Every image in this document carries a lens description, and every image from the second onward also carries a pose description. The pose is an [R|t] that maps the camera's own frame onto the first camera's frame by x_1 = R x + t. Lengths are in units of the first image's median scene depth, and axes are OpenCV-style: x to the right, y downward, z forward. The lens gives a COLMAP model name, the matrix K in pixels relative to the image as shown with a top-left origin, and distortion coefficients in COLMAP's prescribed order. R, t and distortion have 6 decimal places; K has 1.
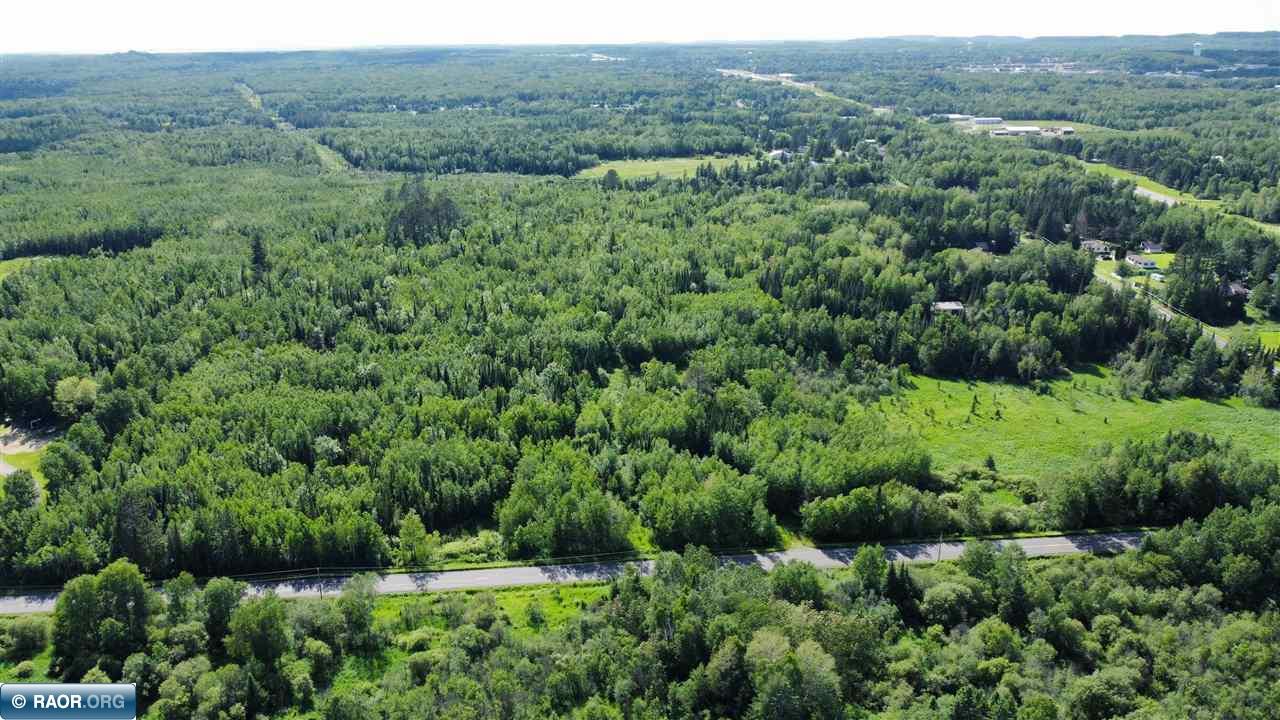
lens RADIAL K [[977.1, 0, 634.2], [0, 977.1, 320.5], [0, 0, 1]] dist [-0.000257, 0.000285]
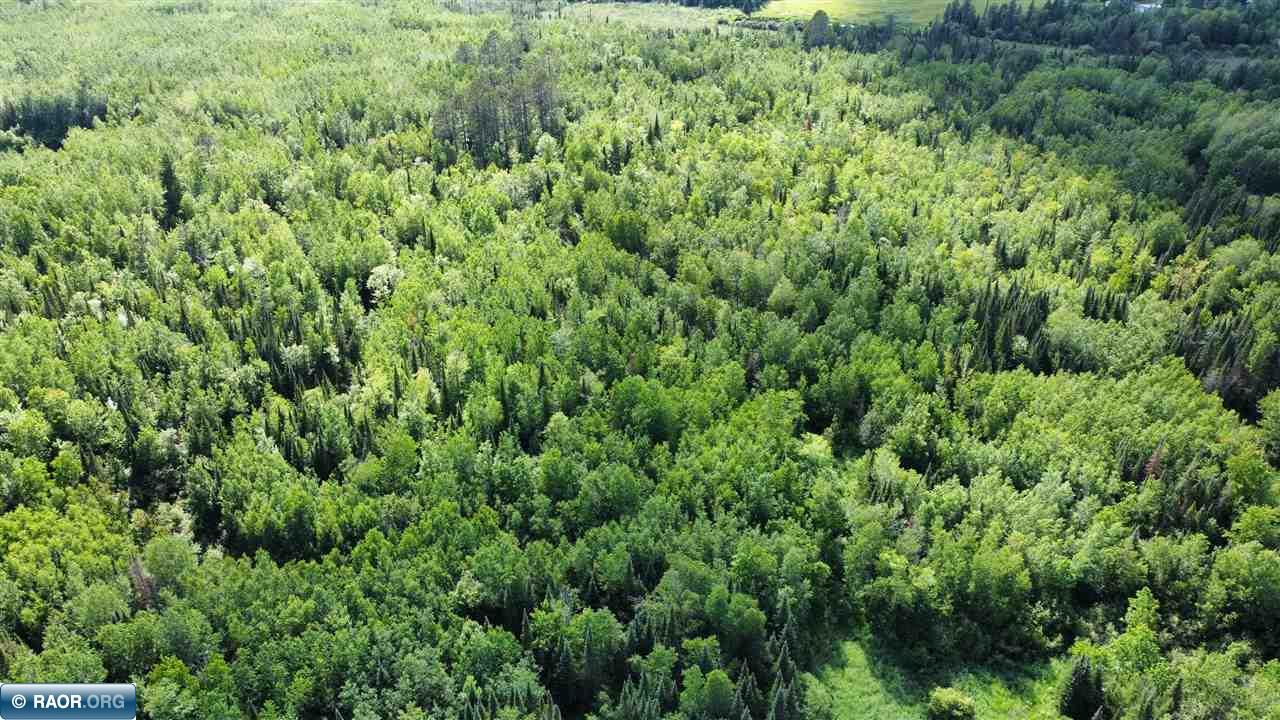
lens RADIAL K [[967.5, 0, 635.5], [0, 967.5, 336.8], [0, 0, 1]] dist [0.001496, 0.003861]
pose [[0.984467, 0.082447, -0.155005, -0.021101], [-0.048972, 0.976791, 0.208523, -0.058632], [0.168600, -0.197693, 0.965656, 0.262568]]
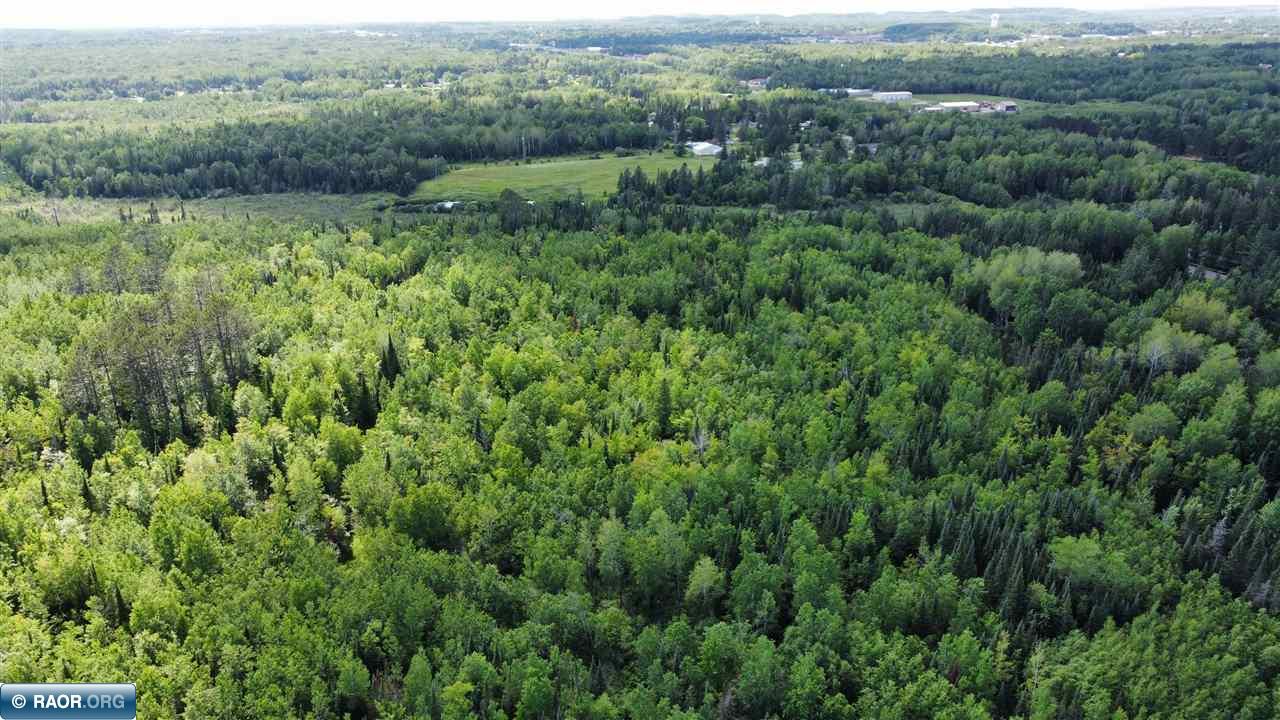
lens RADIAL K [[977.1, 0, 634.2], [0, 977.1, 320.5], [0, 0, 1]] dist [-0.000257, 0.000285]
pose [[0.971908, -0.071579, 0.224210, -0.069298], [0.067246, 0.997373, 0.026911, -0.071203], [-0.225548, -0.011078, 0.974169, 0.339052]]
